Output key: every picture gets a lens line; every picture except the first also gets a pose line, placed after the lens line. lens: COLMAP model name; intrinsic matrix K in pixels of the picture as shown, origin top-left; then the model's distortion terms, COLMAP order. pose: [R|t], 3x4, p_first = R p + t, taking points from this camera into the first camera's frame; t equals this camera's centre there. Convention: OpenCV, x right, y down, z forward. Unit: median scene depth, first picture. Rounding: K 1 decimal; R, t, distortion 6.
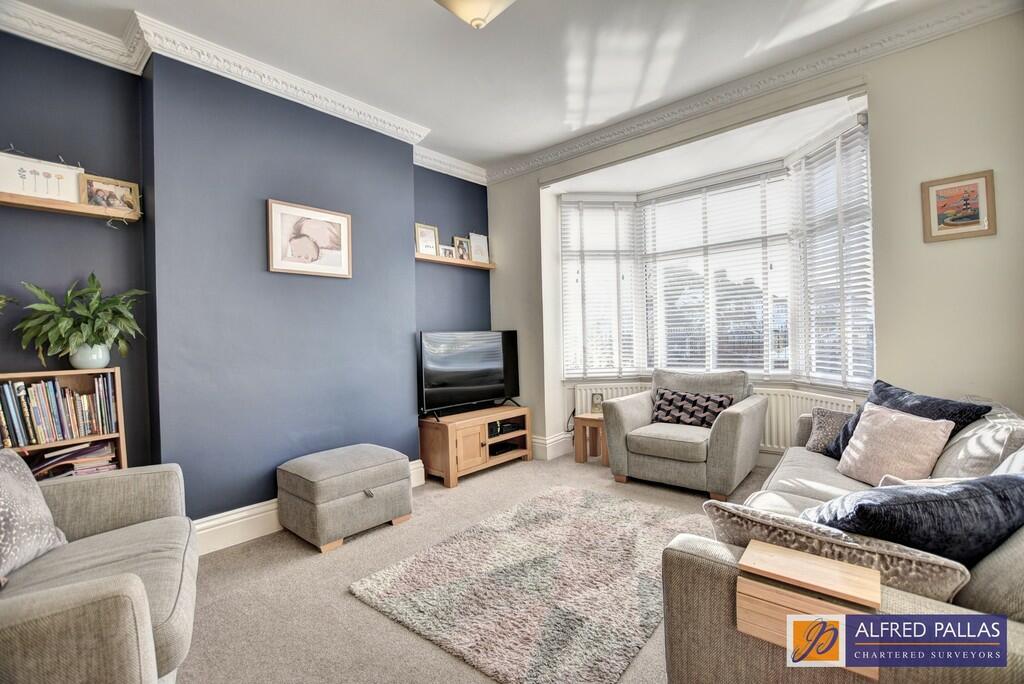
lens RADIAL K [[458.7, 0, 512.6], [0, 458.7, 344.7], [0, 0, 1]] dist [-0.018463, 0.000825]
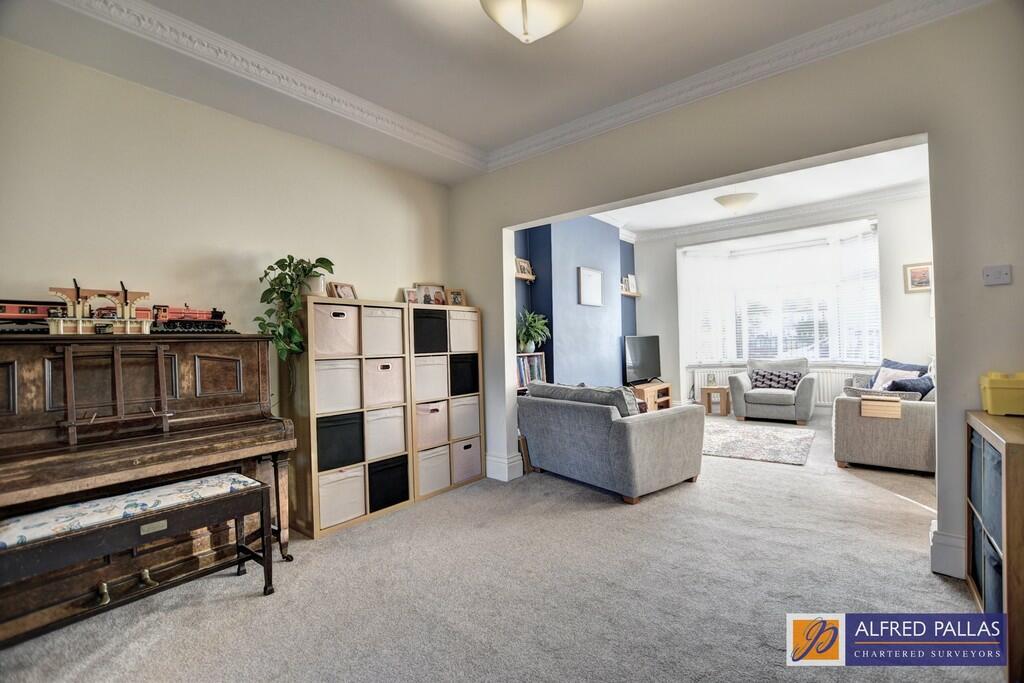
lens RADIAL K [[458.7, 0, 516.2], [0, 458.7, 344.3], [0, 0, 1]] dist [-0.018463, 0.000825]
pose [[0.999237, -0.001913, 0.039012, -0.777557], [0.002530, 0.999873, -0.015759, 0.033273], [-0.038977, 0.015846, 0.999114, -0.817779]]
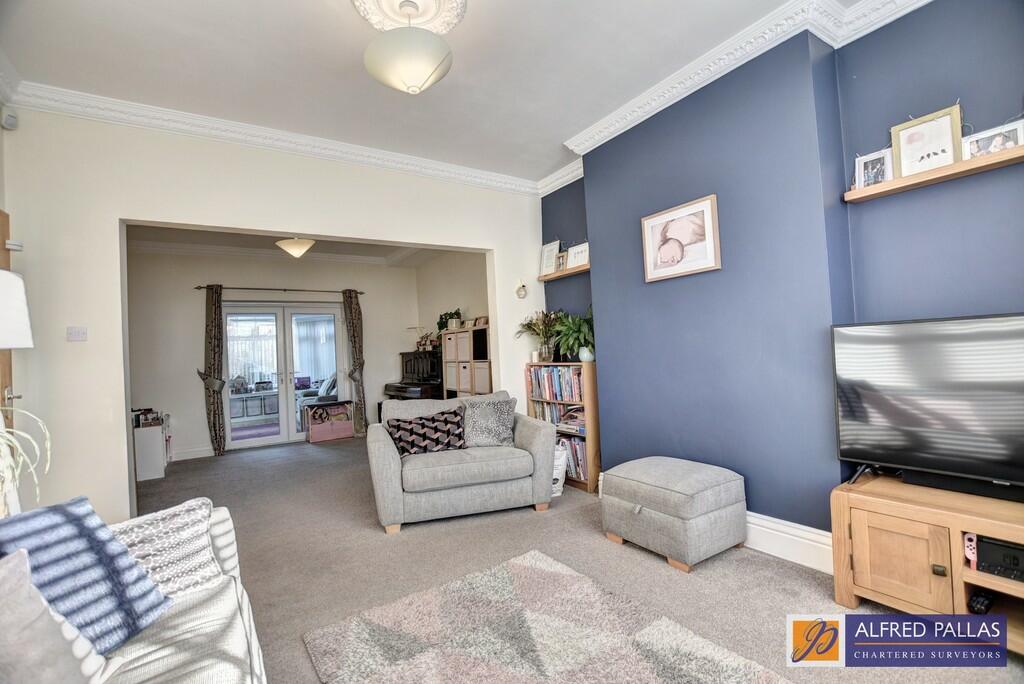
lens RADIAL K [[458.7, 0, 513.5], [0, 458.7, 342.6], [0, 0, 1]] dist [-0.018463, 0.000825]
pose [[-0.271342, 0.021271, -0.962248, 0.462987], [0.043679, 0.998998, 0.009767, -0.028848], [0.961491, -0.039380, -0.272000, 0.715764]]
